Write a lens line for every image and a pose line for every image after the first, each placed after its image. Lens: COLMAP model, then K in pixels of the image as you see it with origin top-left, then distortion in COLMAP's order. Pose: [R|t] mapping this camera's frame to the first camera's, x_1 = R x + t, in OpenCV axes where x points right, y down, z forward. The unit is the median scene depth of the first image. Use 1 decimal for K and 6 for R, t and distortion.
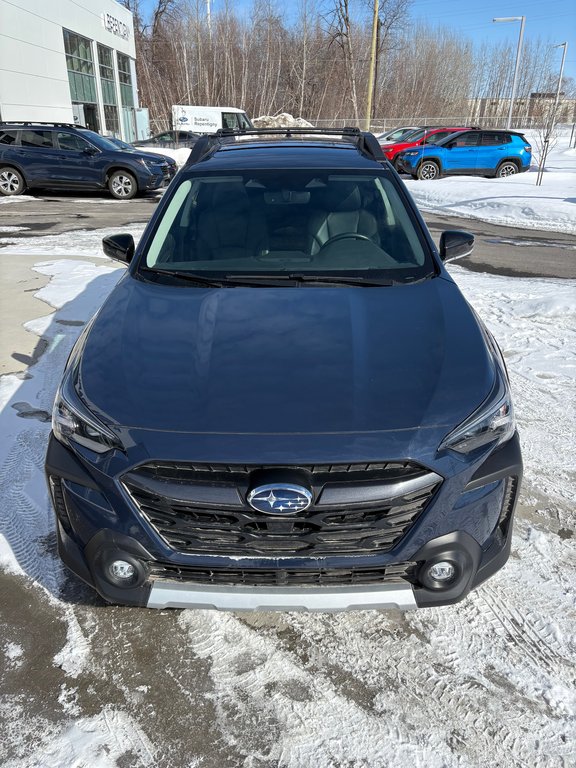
lens RADIAL K [[562.7, 0, 288.0], [0, 562.7, 384.0], [0, 0, 1]] dist [0.074443, -0.085144]
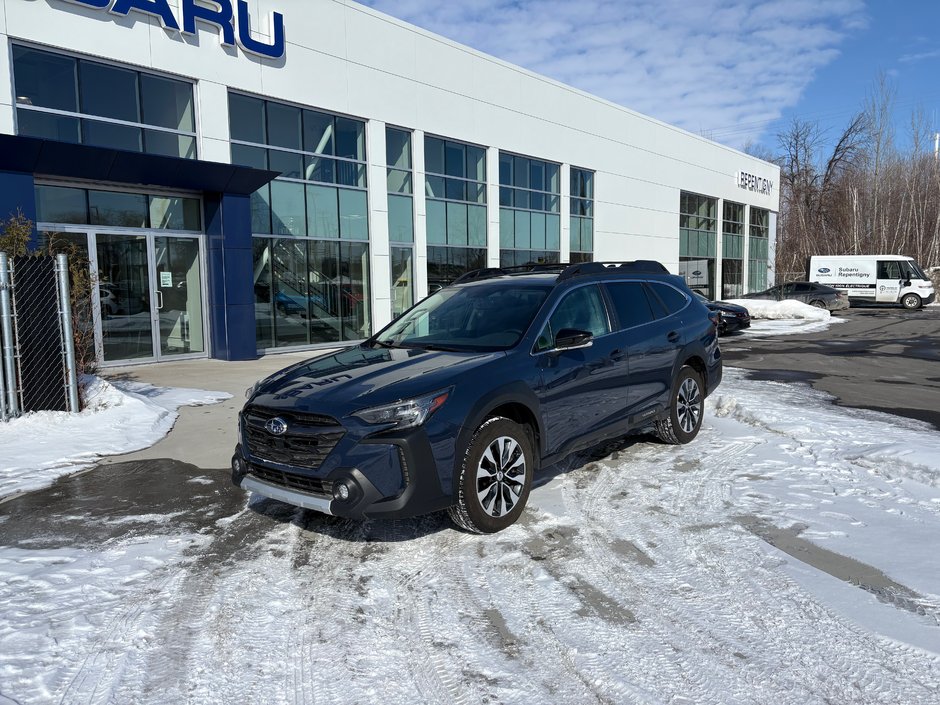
lens RADIAL K [[688.7, 0, 470.0], [0, 688.7, 352.5], [0, 0, 1]] dist [0.074443, -0.085144]
pose [[0.771748, 0.042985, -0.634474, 0.760970], [-0.243882, 0.941432, -0.232867, 0.136166], [0.587305, 0.334451, 0.737032, -0.175874]]
